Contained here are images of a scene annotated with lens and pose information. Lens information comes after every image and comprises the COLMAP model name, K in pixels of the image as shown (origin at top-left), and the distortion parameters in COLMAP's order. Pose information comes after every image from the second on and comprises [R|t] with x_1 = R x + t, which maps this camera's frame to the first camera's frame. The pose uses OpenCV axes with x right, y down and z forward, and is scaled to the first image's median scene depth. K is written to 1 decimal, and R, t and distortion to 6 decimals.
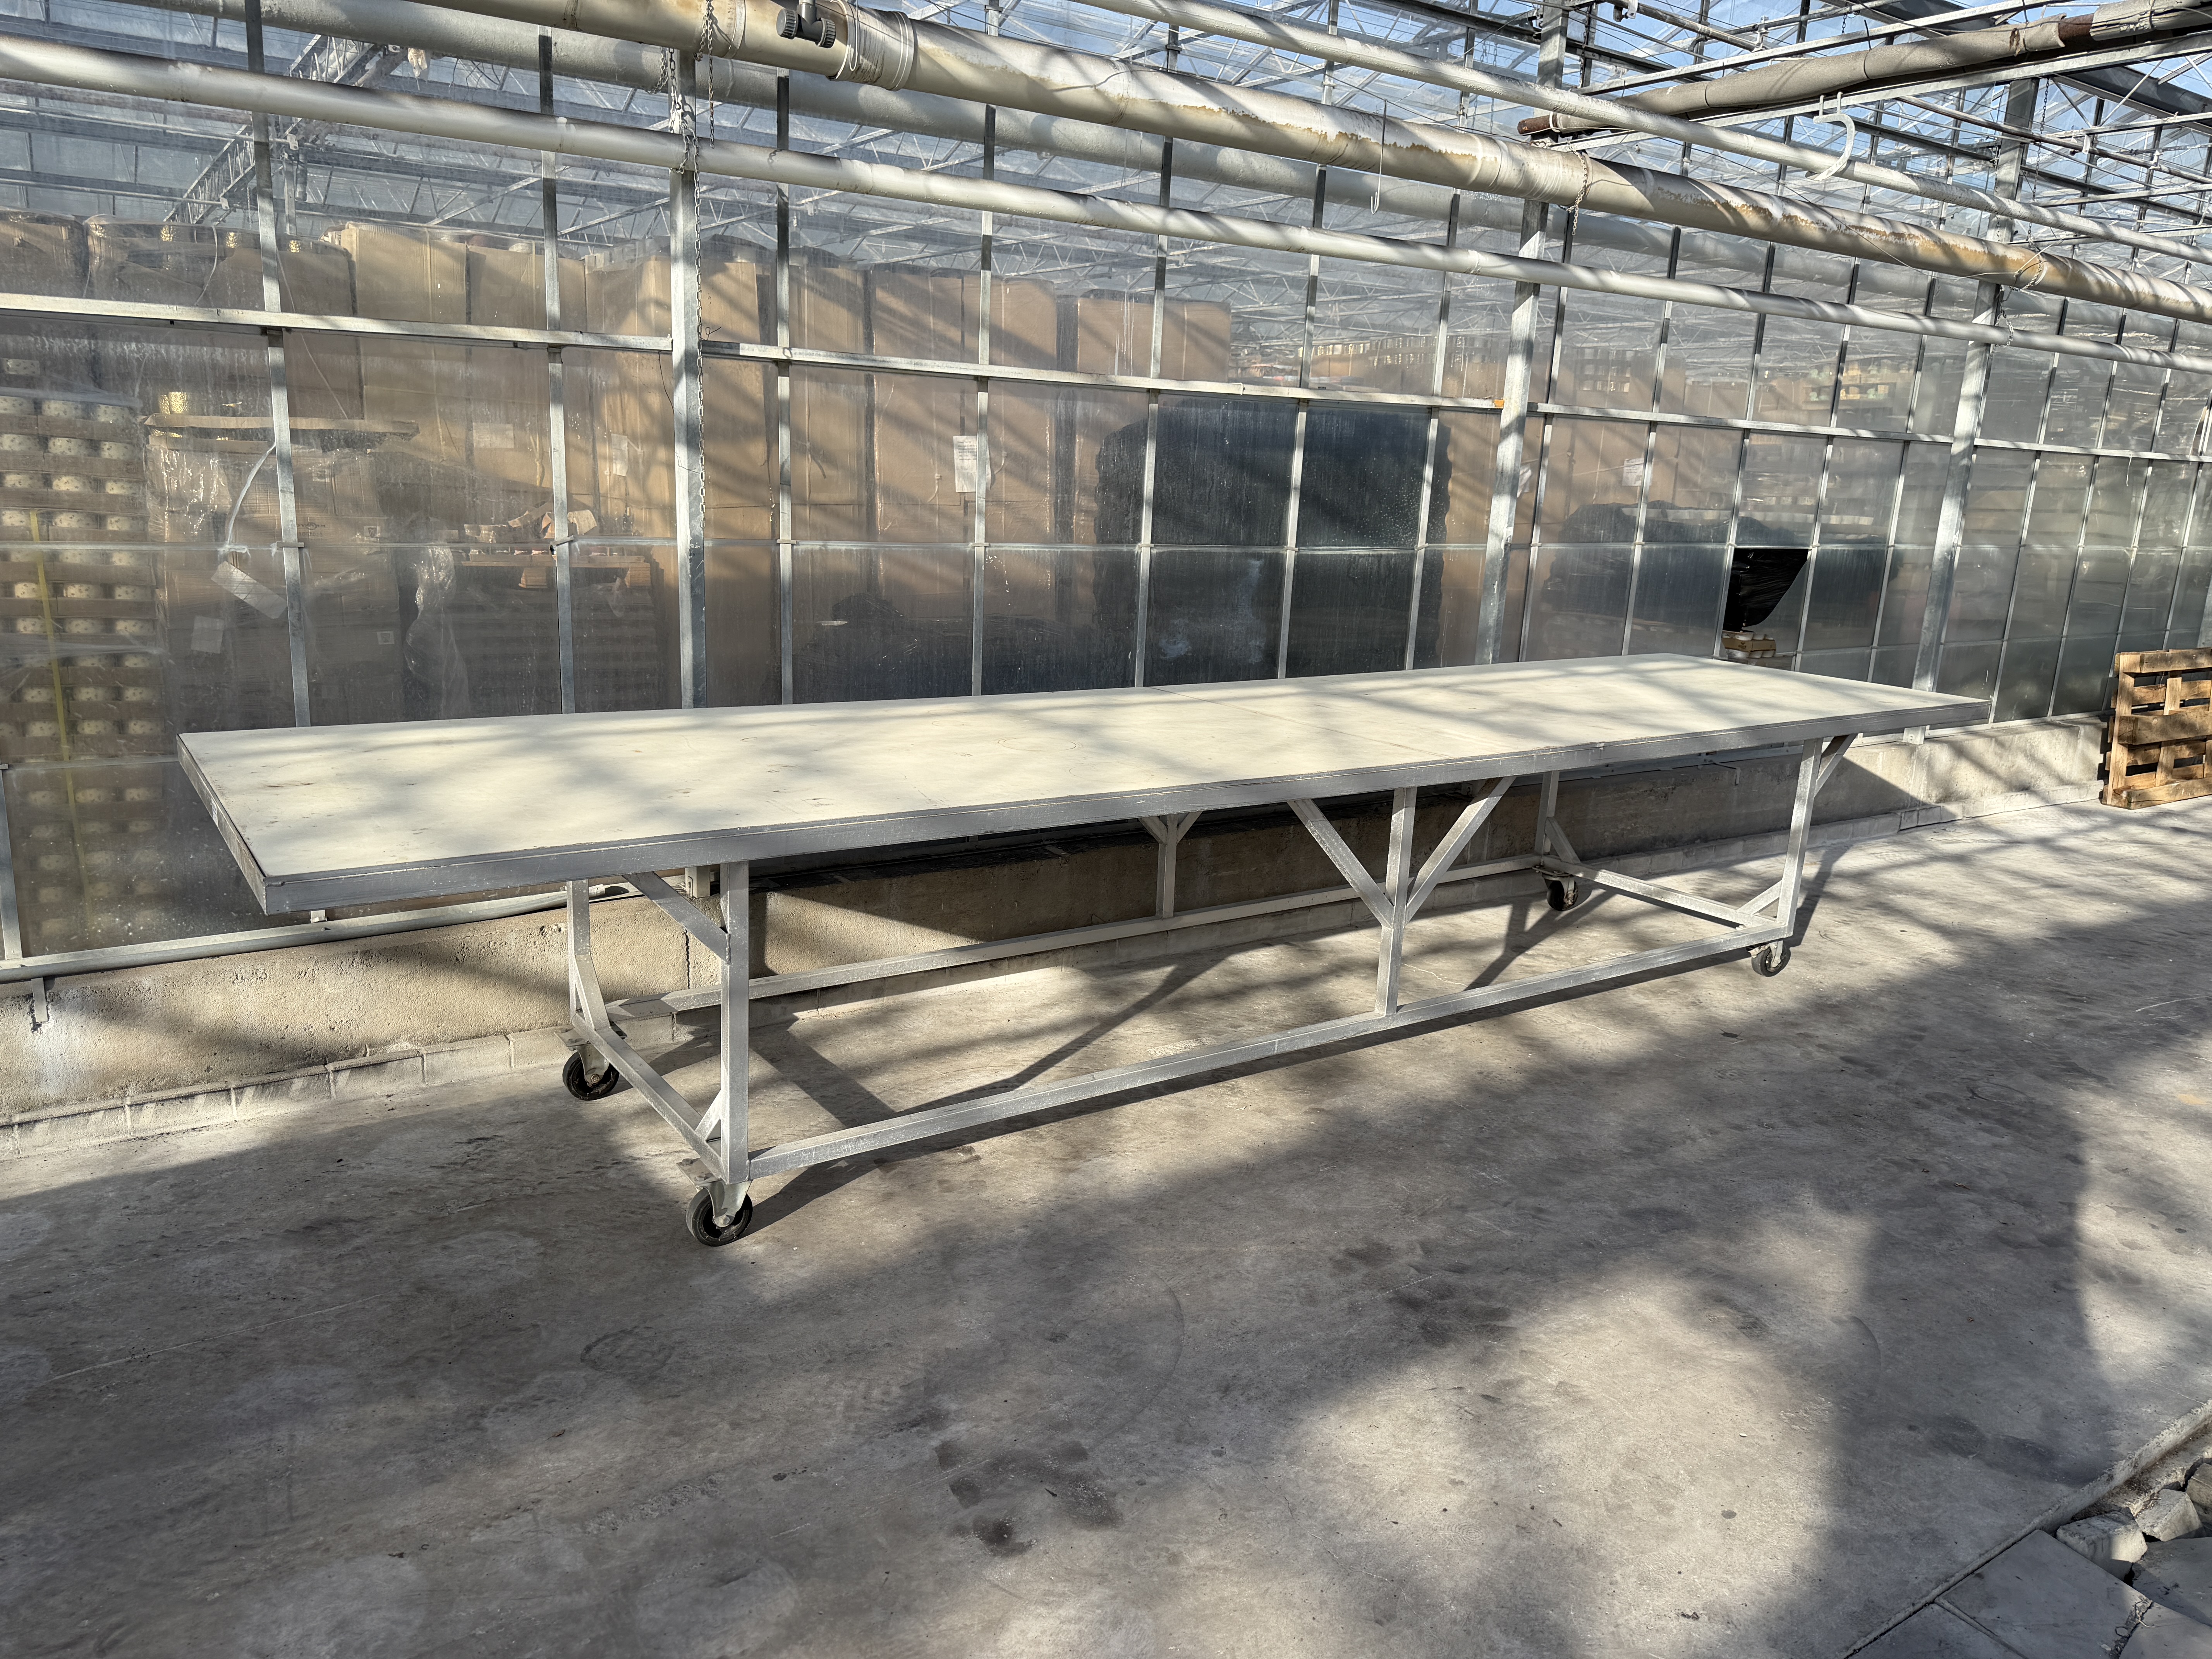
lens RADIAL K [[1566.5, 0, 1108.1], [0, 1566.5, 837.0], [0, 0, 1]] dist [0.030699, -0.039077]
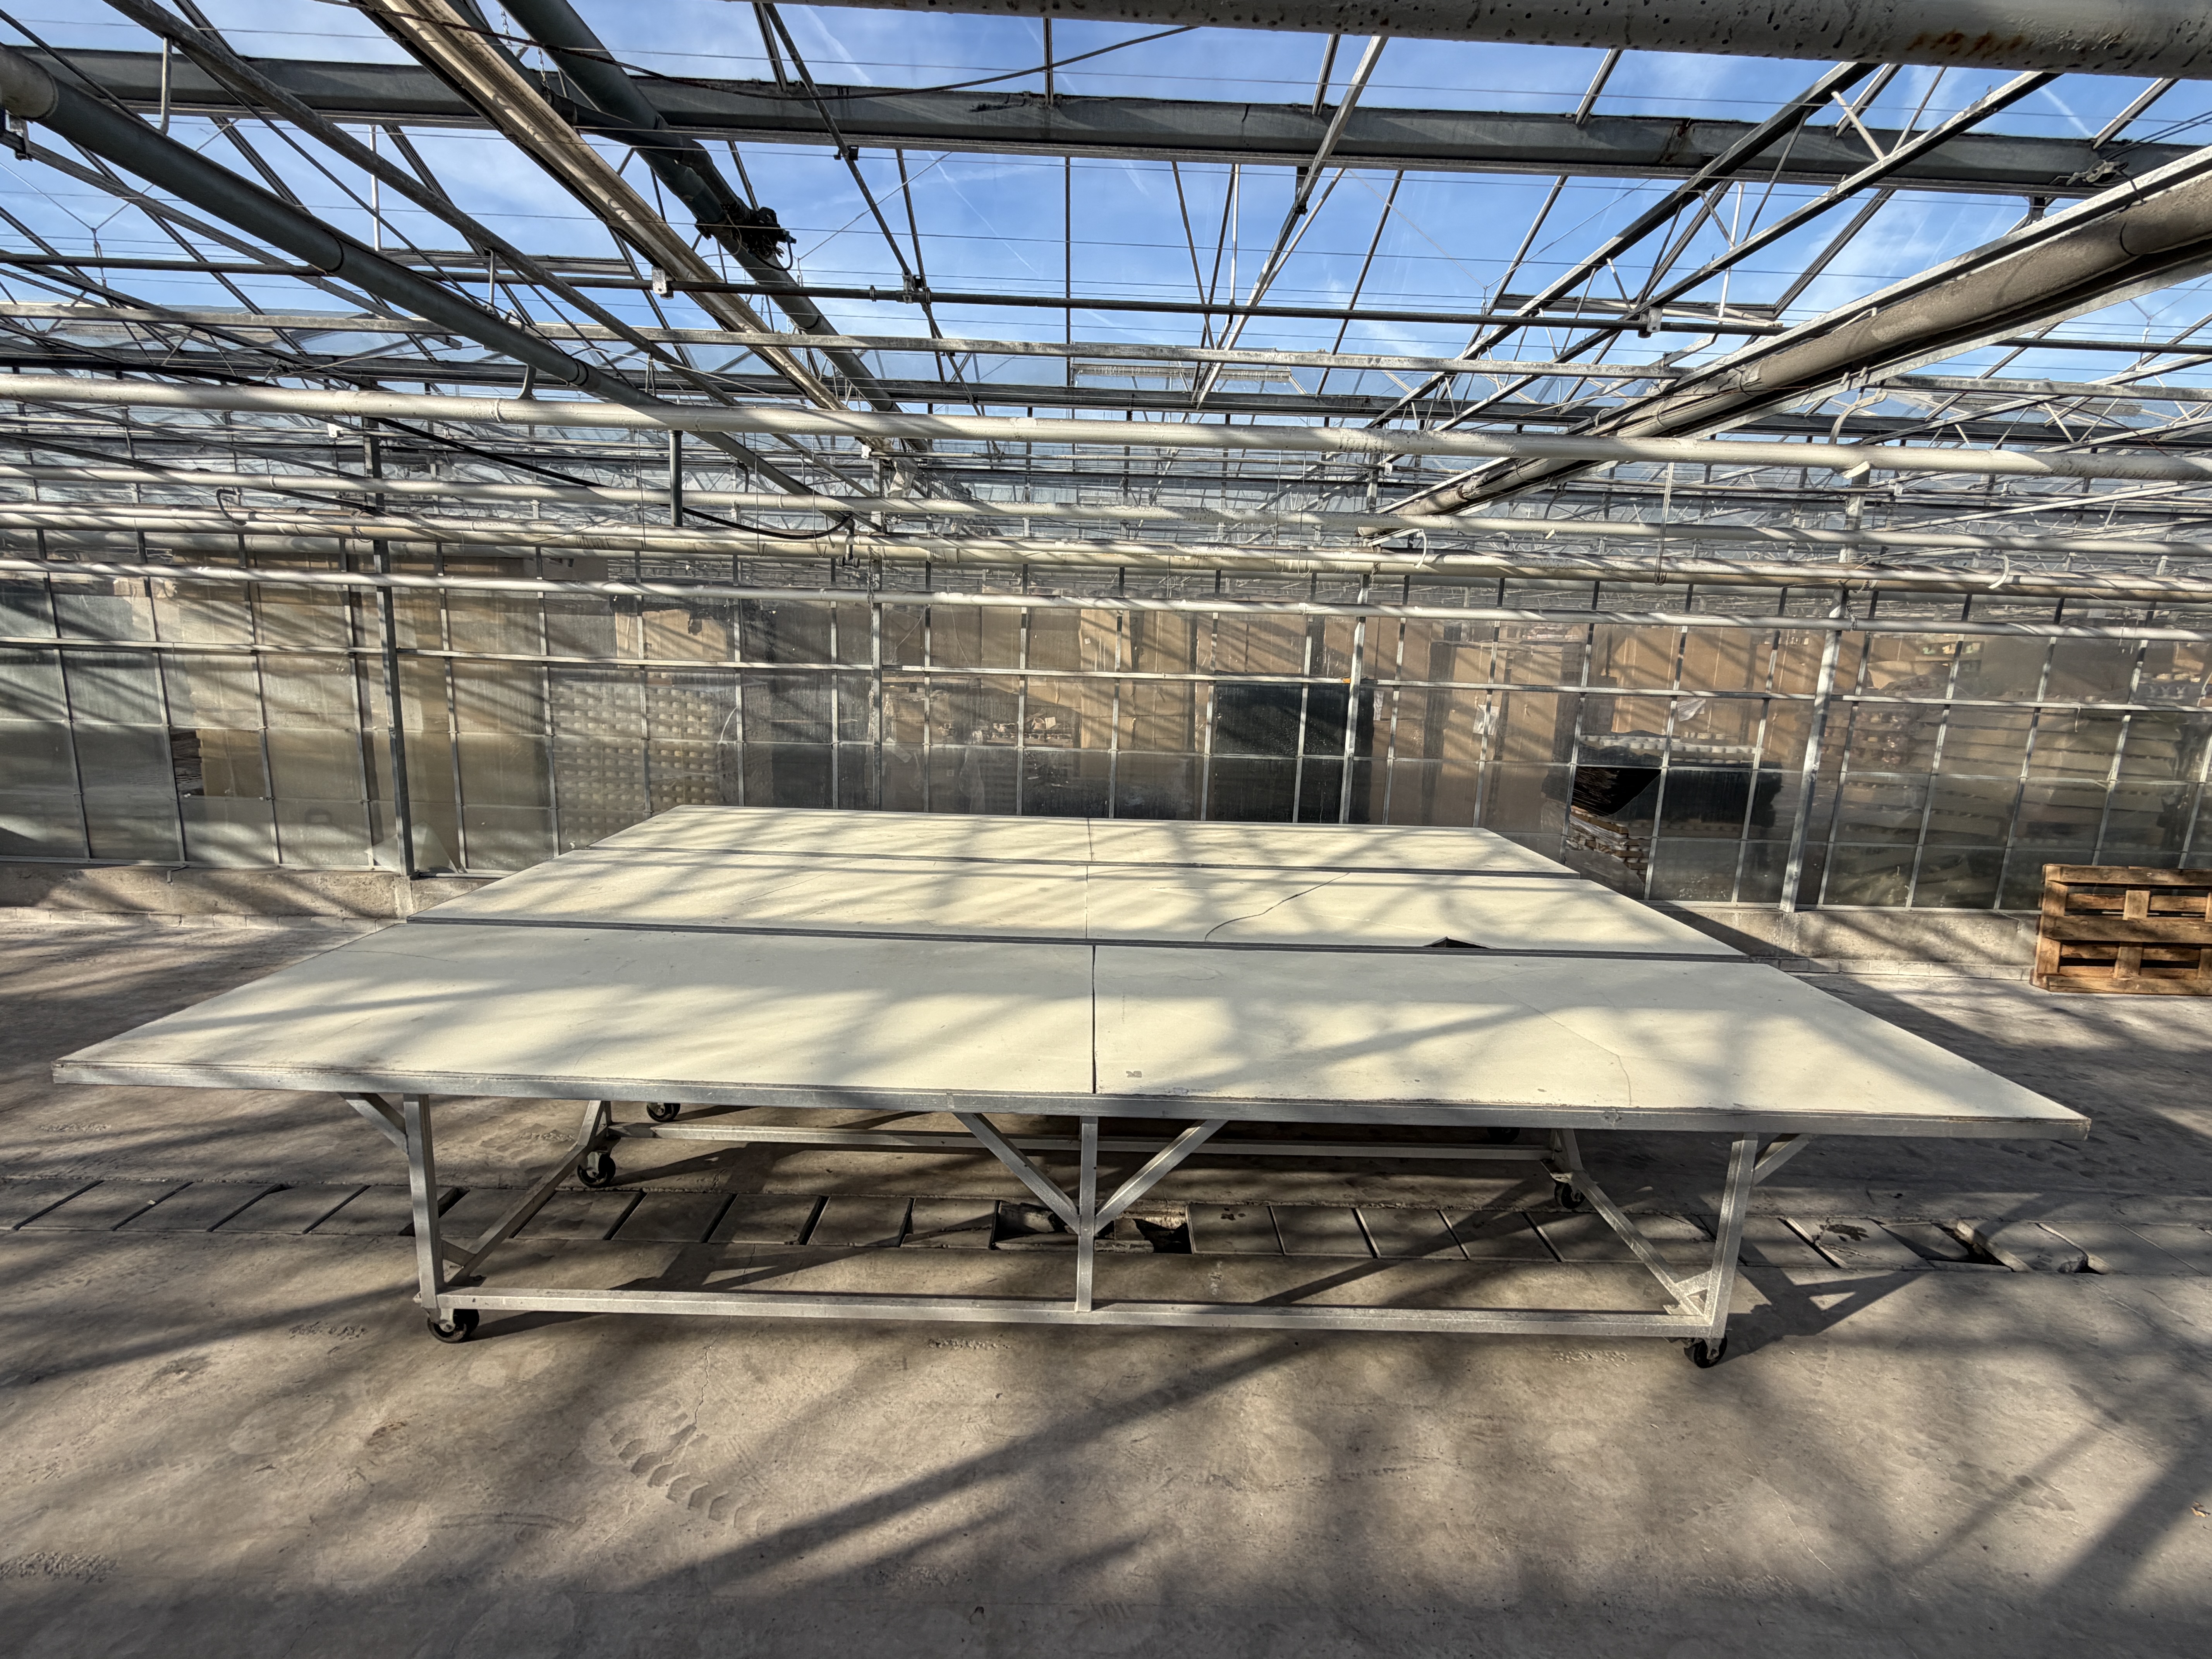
lens RADIAL K [[1013.9, 0, 1108.1], [0, 1013.9, 834.4], [0, 0, 1]] dist [-0.016915, 0.000779]
pose [[0.833843, 0.090377, -0.544553, 0.785034], [-0.127066, 0.991440, -0.030024, -0.038785], [0.537178, 0.094230, 0.838189, -0.107731]]
